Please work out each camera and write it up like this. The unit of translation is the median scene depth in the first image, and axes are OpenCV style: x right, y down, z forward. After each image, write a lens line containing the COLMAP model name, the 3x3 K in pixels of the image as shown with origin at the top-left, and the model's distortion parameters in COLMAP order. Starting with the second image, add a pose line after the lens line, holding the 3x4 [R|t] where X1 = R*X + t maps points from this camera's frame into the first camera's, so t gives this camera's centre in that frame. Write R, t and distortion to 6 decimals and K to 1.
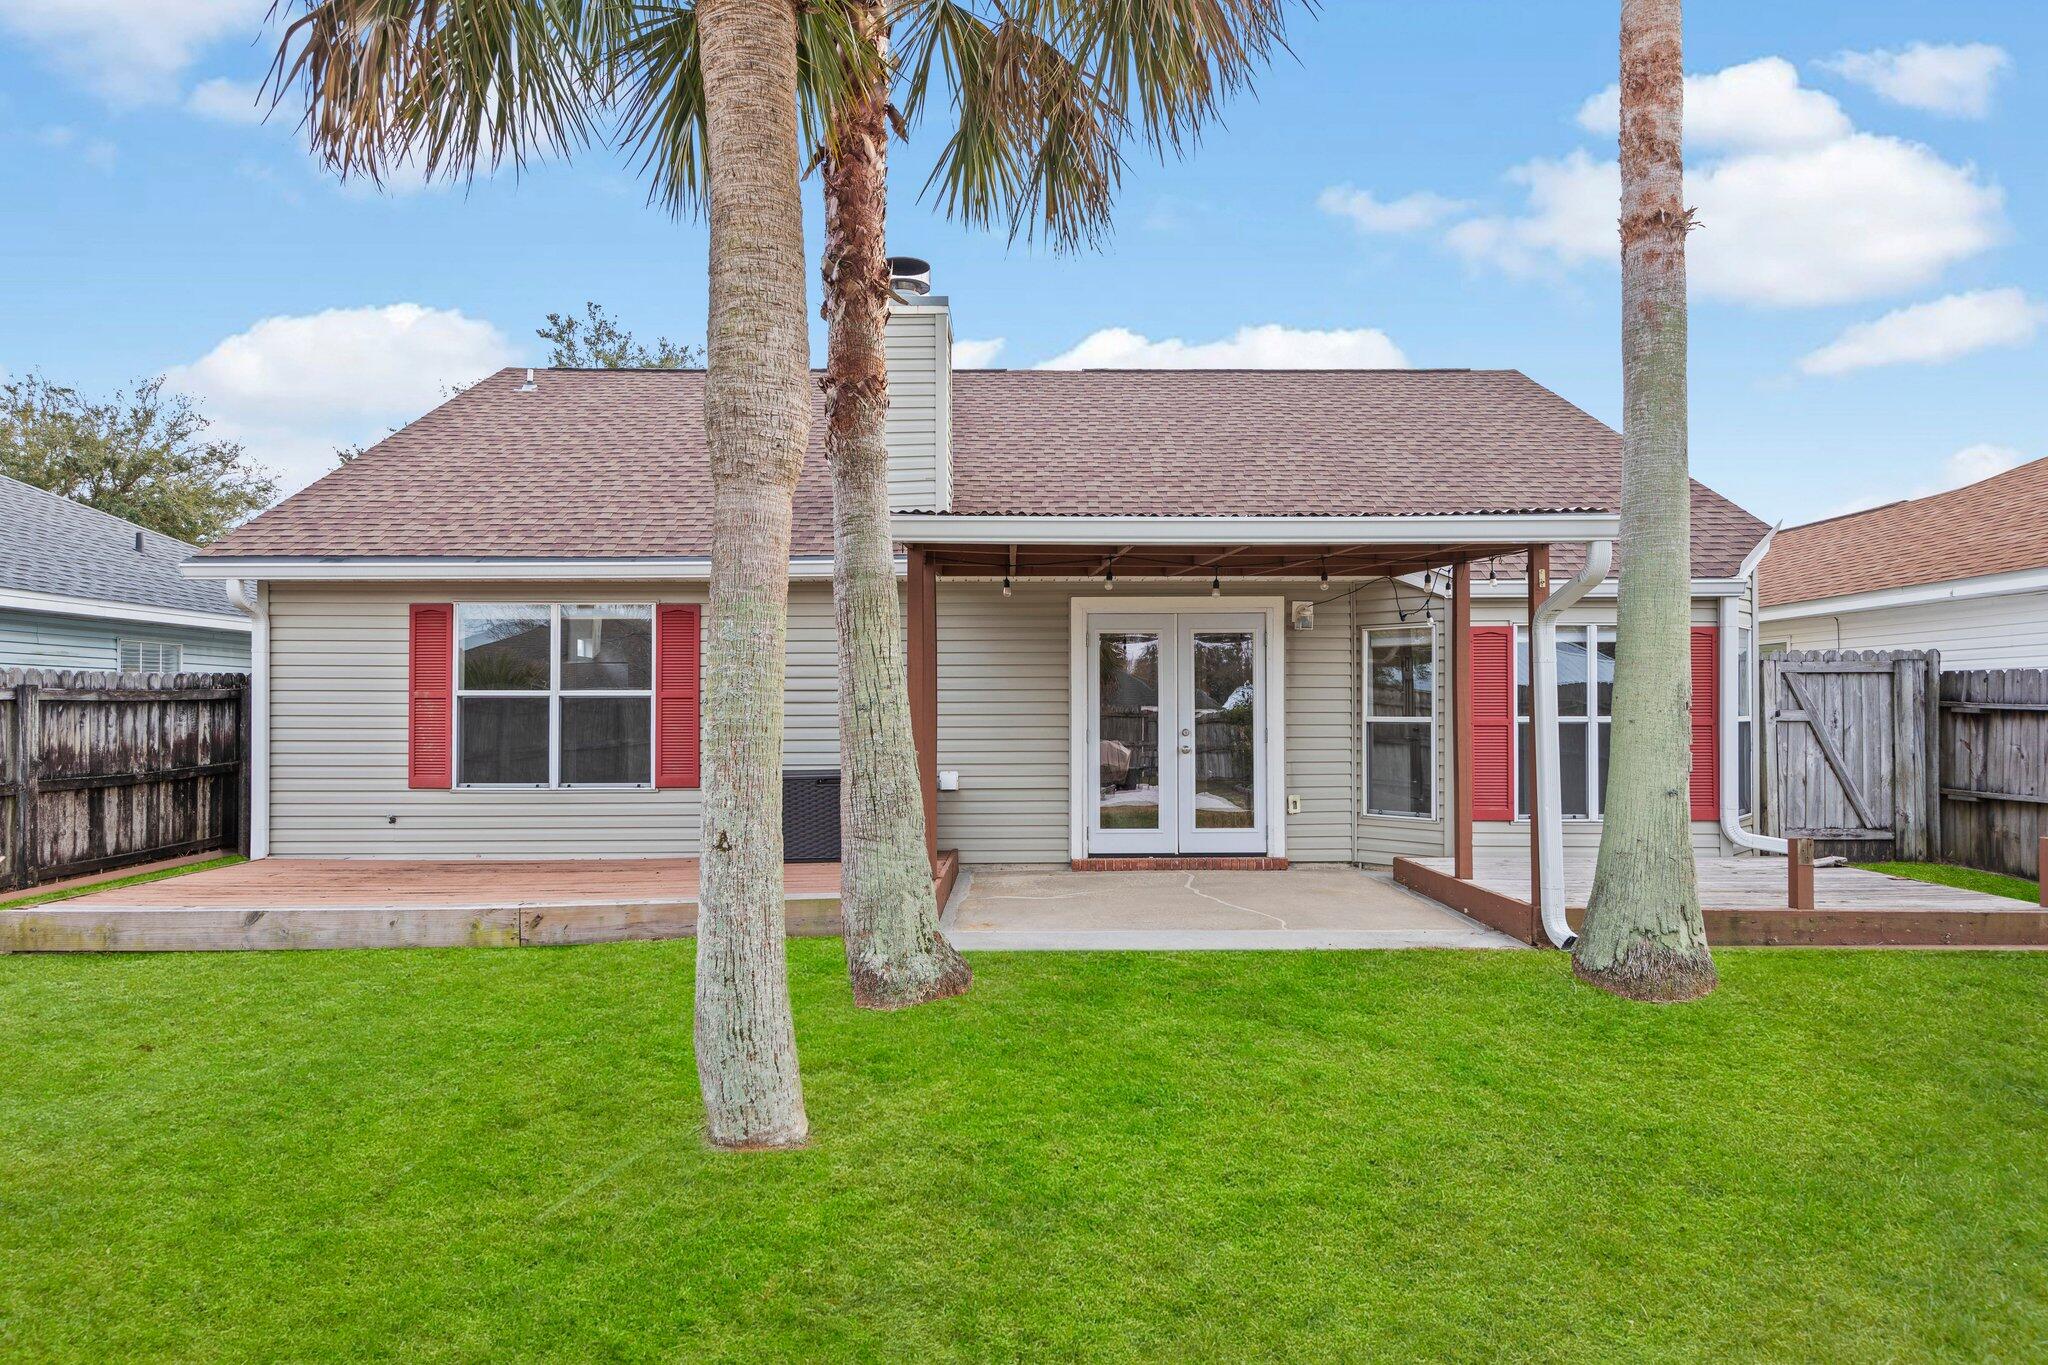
lens RADIAL K [[1122.6, 0, 1024.0], [0, 1122.6, 682.5], [0, 0, 1]] dist [0.004472, 0.000963]
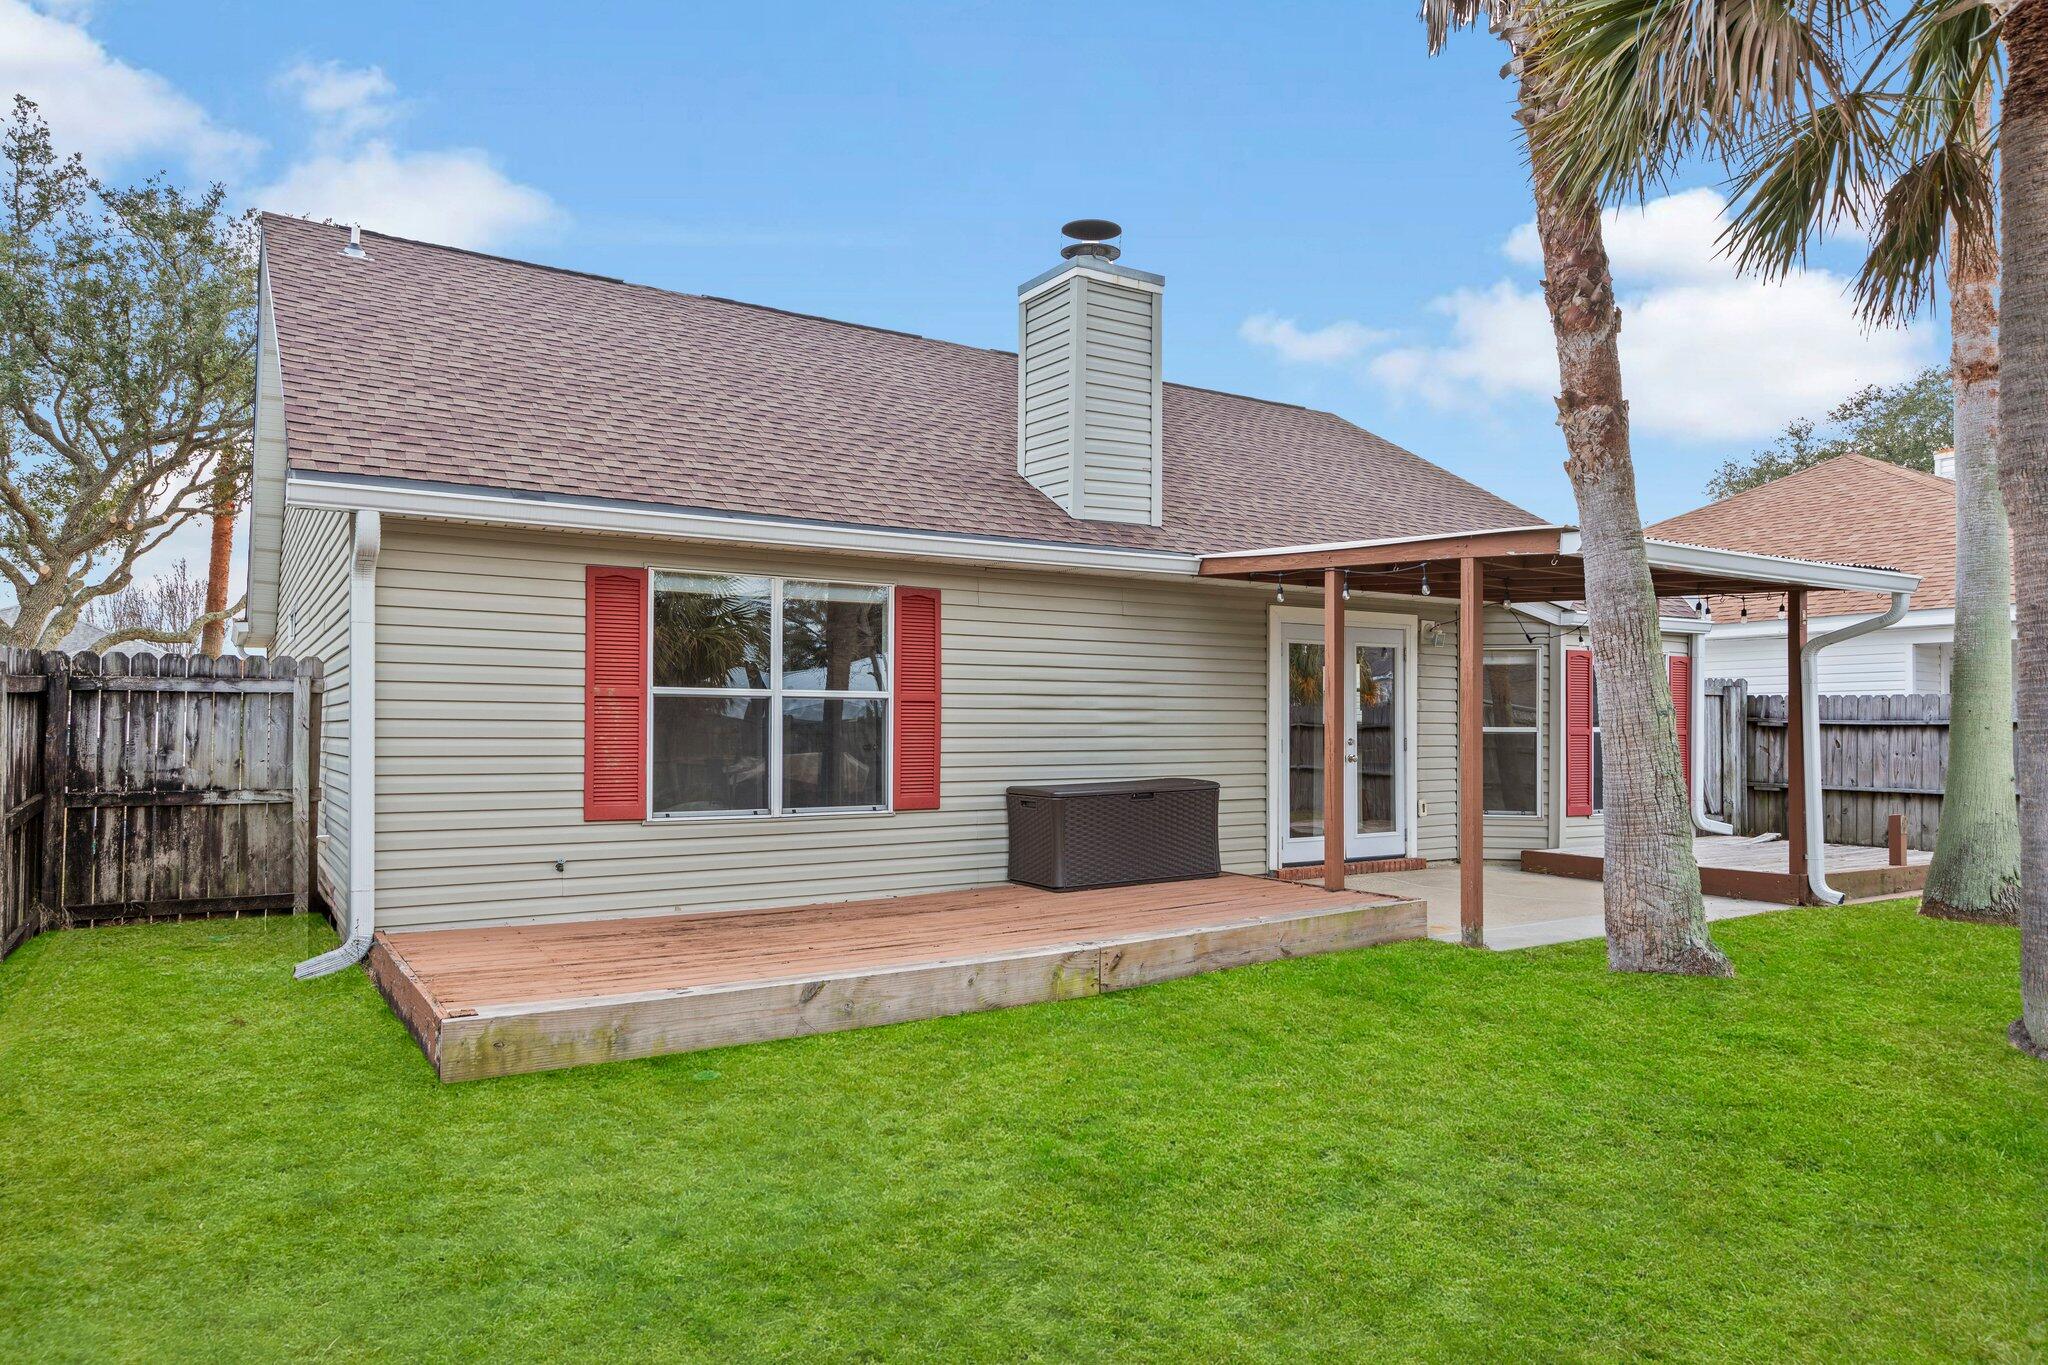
lens RADIAL K [[1273.0, 0, 1023.0], [0, 1273.0, 695.4], [0, 0, 1]] dist [0.003025, 0.001250]
pose [[0.851753, 0.017004, 0.523667, -0.735795], [-0.017374, 0.999840, -0.004205, 0.012047], [-0.523655, -0.005516, 0.851912, 0.160640]]
